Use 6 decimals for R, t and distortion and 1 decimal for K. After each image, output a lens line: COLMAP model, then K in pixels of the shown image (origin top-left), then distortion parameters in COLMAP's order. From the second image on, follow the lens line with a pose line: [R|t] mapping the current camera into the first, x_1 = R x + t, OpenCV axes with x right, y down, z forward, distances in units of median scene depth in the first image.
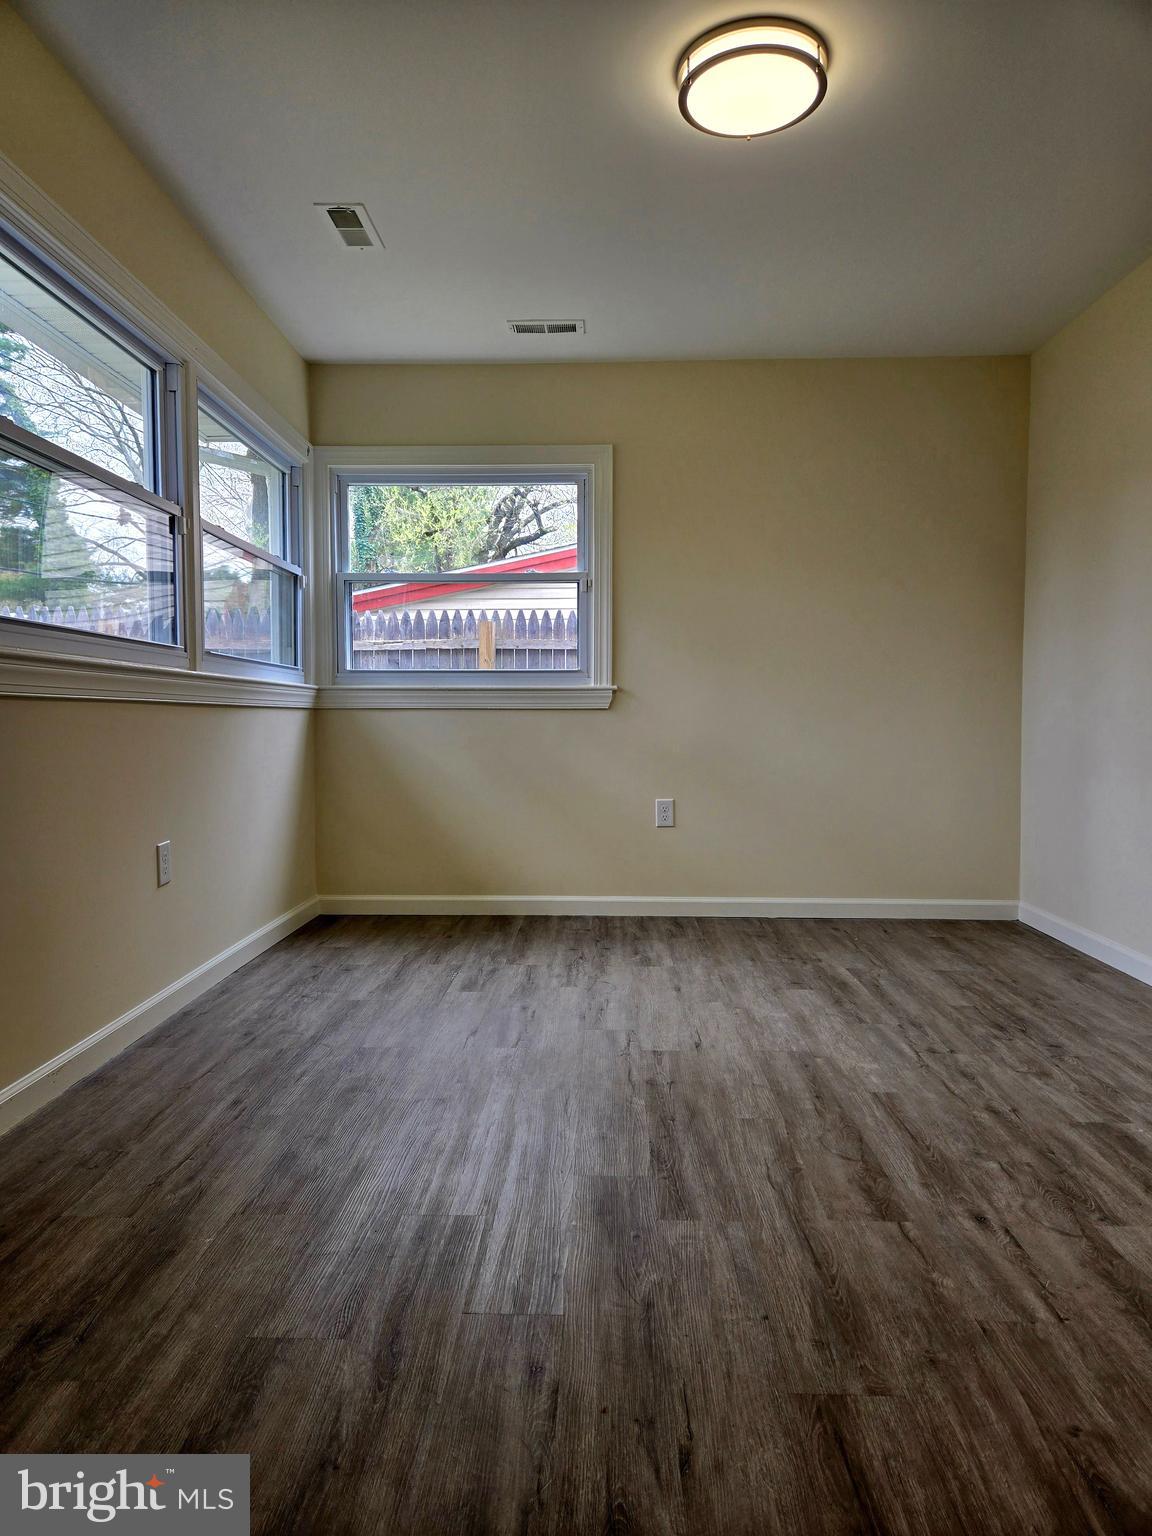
lens RADIAL K [[1023.8, 0, 571.7], [0, 1023.8, 764.9], [0, 0, 1]] dist [0.073059, -0.045008]
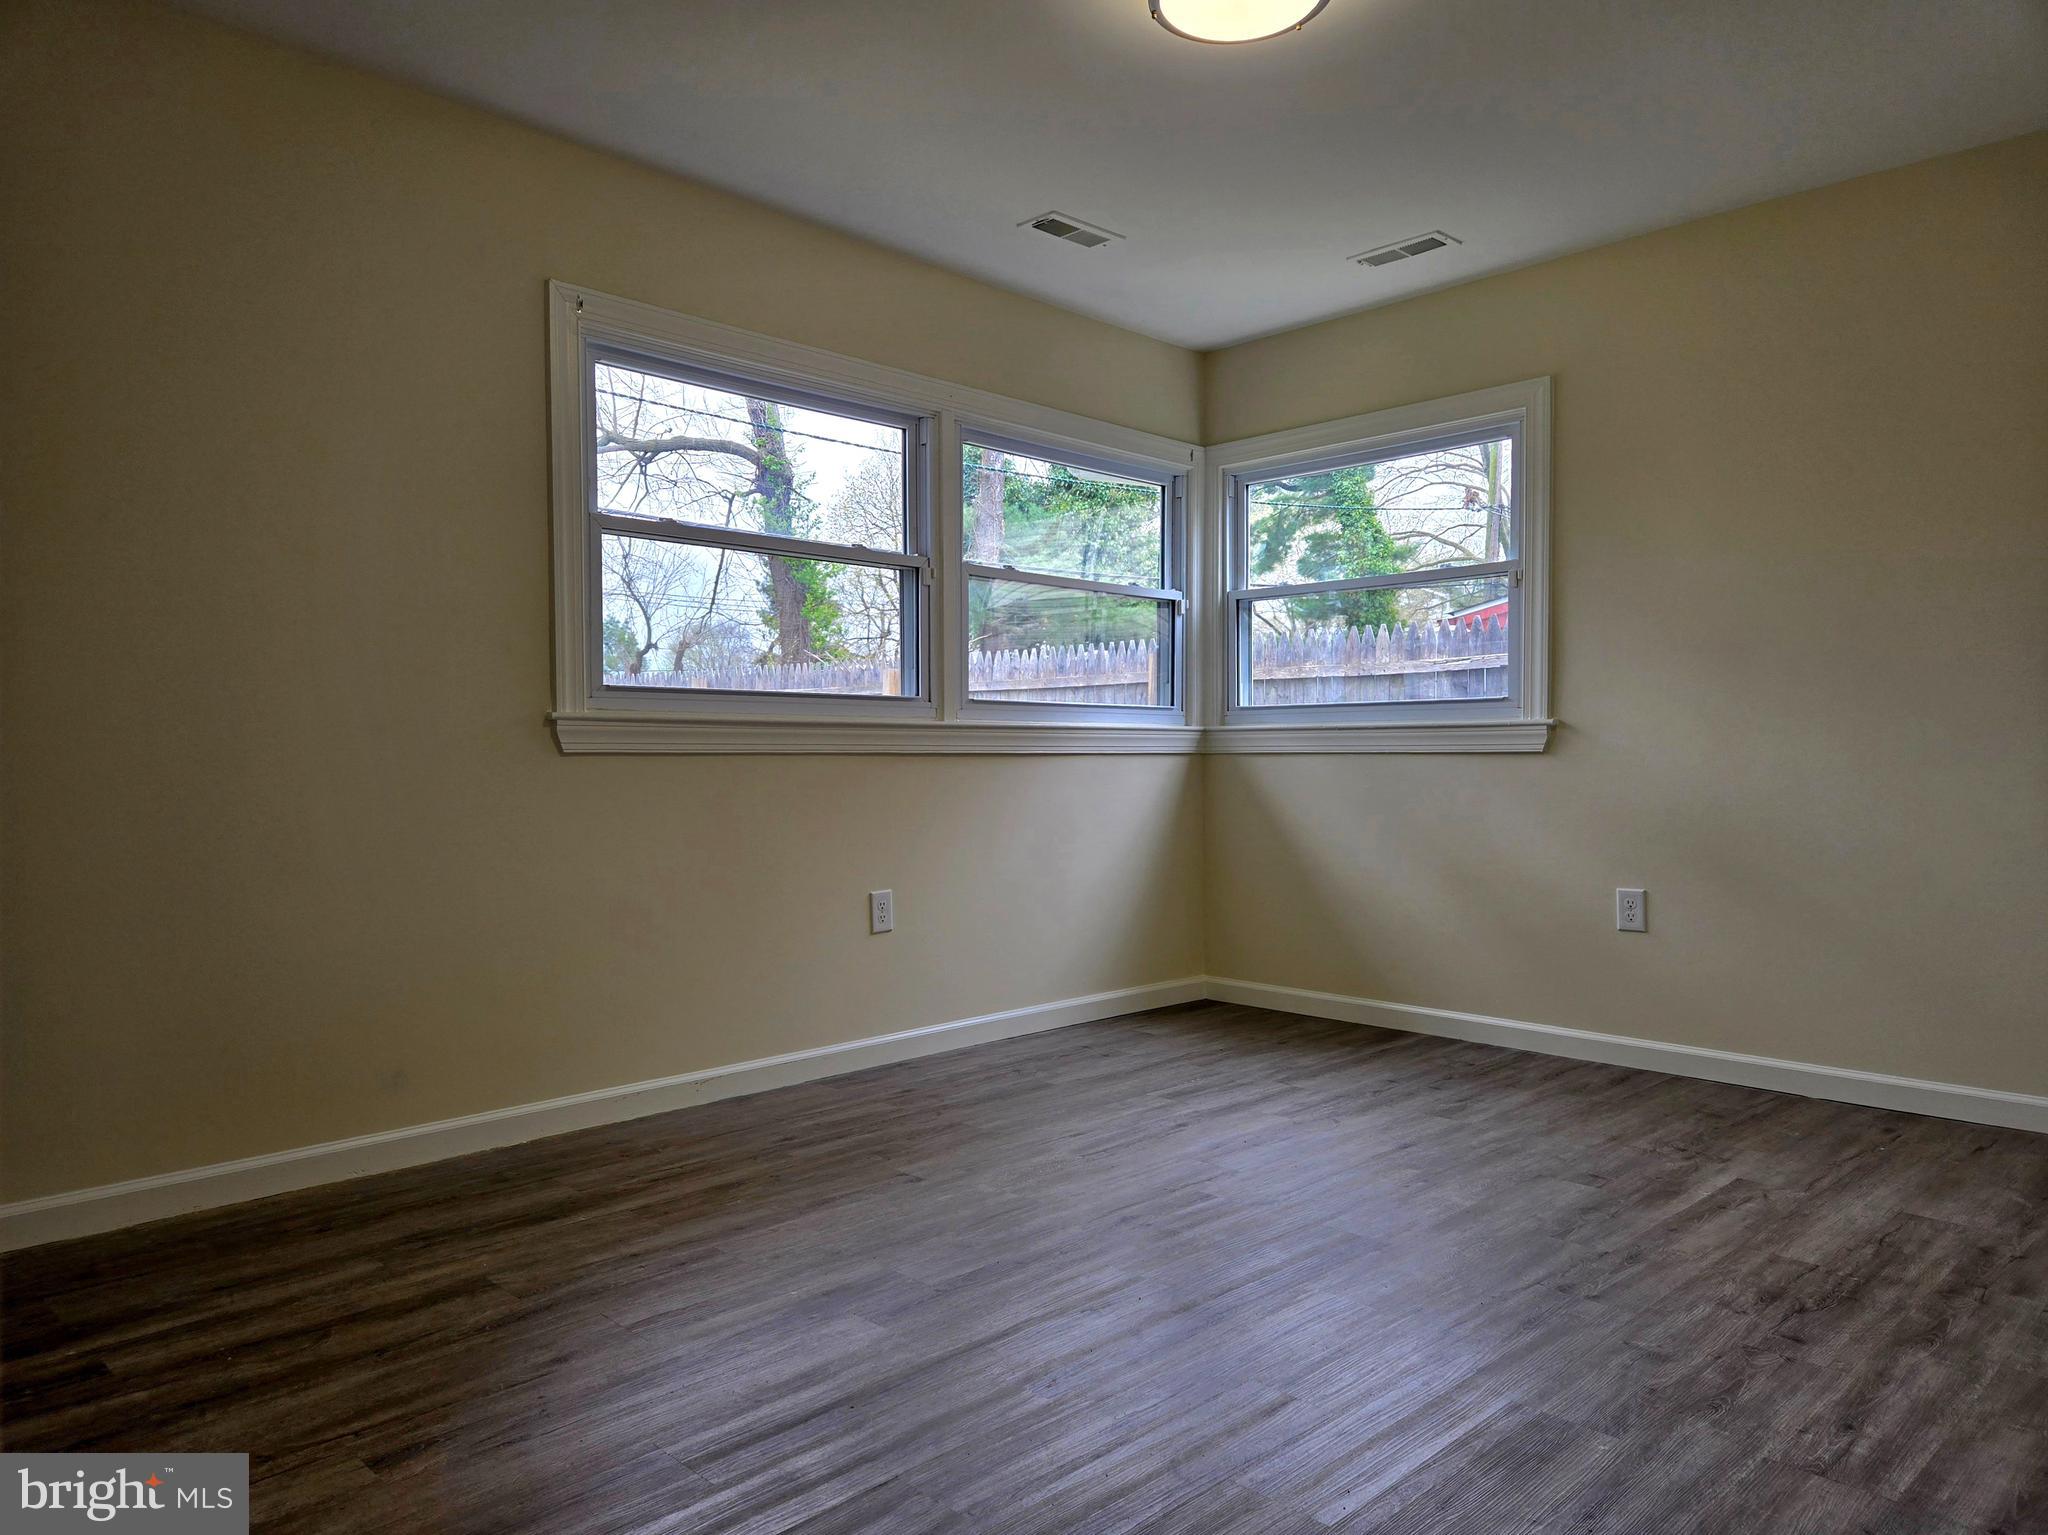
lens RADIAL K [[1365.1, 0, 990.4], [0, 1365.1, 776.2], [0, 0, 1]] dist [0.073059, -0.045008]
pose [[0.723226, 0.008004, -0.690565, 0.415922], [-0.028026, 0.999449, -0.017768, -0.011620], [0.690042, 0.032204, 0.723052, 0.067534]]
